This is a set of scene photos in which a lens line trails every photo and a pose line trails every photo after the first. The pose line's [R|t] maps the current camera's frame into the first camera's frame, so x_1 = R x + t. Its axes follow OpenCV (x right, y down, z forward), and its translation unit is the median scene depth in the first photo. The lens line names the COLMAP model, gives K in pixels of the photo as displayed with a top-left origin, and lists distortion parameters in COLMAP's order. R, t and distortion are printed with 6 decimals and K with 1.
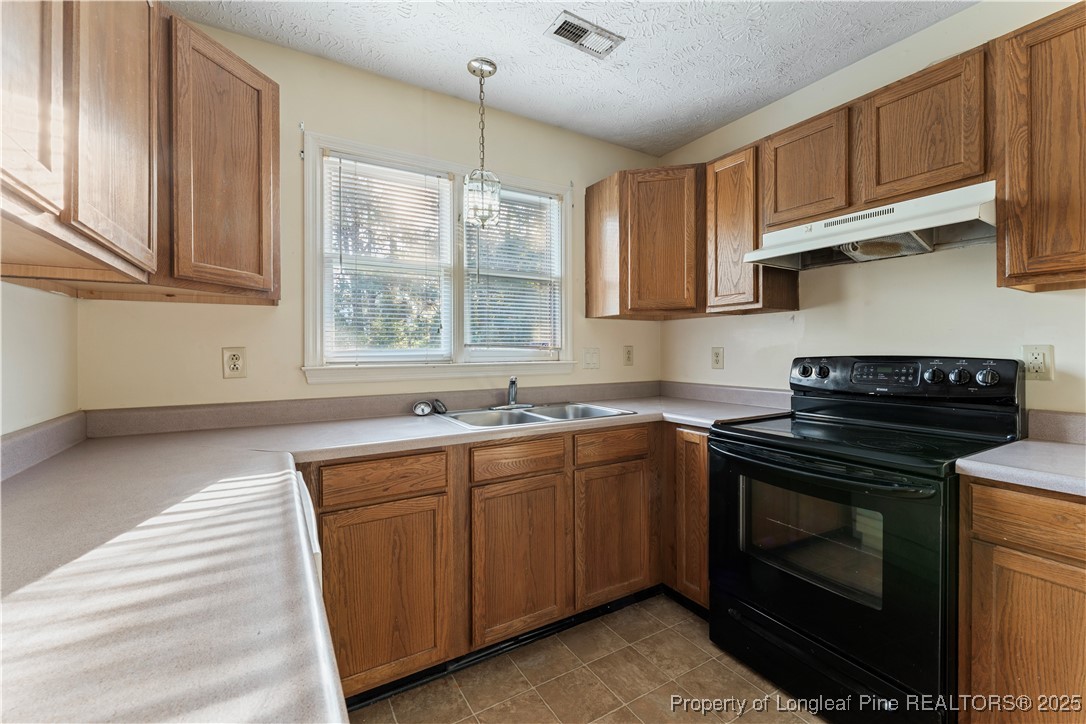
lens RADIAL K [[455.3, 0, 545.6], [0, 455.3, 354.8], [0, 0, 1]] dist [-0.000712, -0.000877]
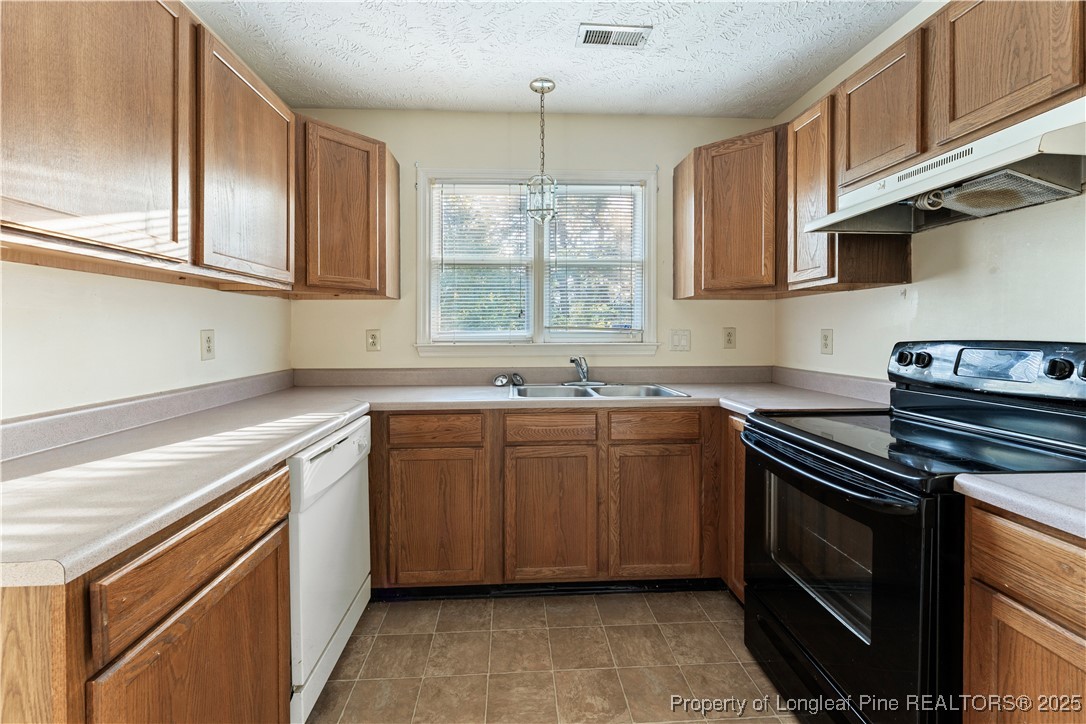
lens RADIAL K [[455.3, 0, 549.5], [0, 455.3, 336.3], [0, 0, 1]] dist [-0.000712, -0.000877]
pose [[0.886090, 0.006538, -0.463467, 0.444241], [-0.006493, 0.999977, 0.001692, -0.001417], [0.463467, 0.001511, 0.886113, -0.008459]]
